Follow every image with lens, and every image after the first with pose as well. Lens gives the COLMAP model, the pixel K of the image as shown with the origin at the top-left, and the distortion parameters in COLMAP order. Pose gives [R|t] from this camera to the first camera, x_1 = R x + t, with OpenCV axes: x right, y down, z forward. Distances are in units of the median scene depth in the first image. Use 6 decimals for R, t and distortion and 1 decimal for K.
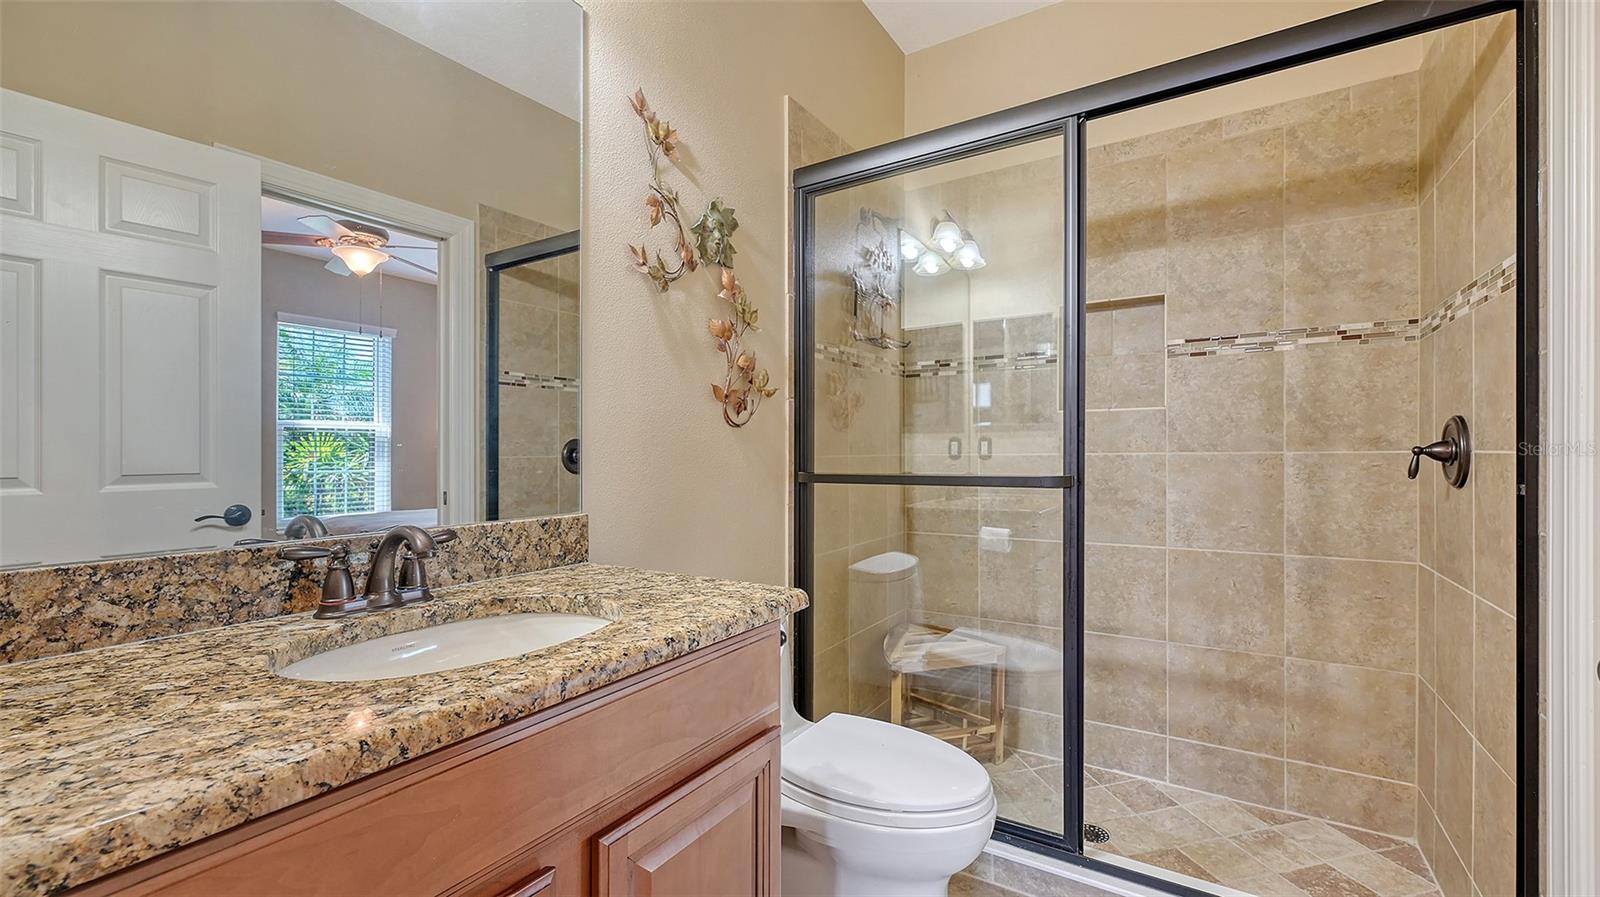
lens RADIAL K [[710.4, 0, 798.0], [0, 710.4, 452.1], [0, 0, 1]] dist [0.009614, 0.000560]
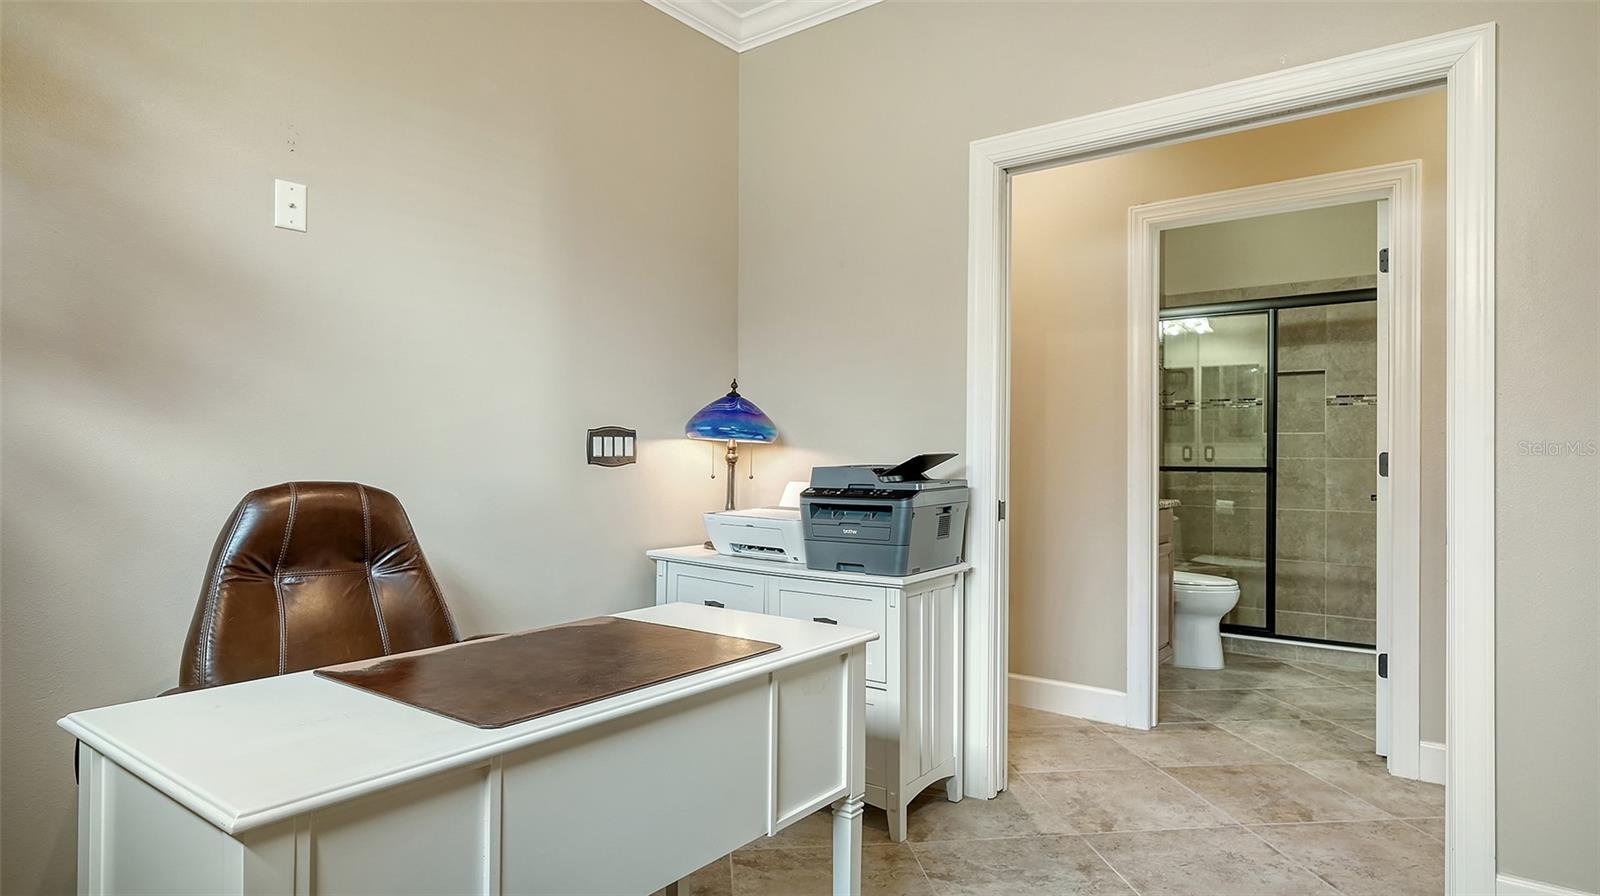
lens RADIAL K [[907.0, 0, 800.3], [0, 907.0, 446.4], [0, 0, 1]] dist [-0.004341, -0.000618]
pose [[0.993437, 0.006337, -0.114207, -0.540506], [-0.006762, 0.999972, -0.003331, -0.011601], [0.114183, 0.004082, 0.993451, -1.422371]]
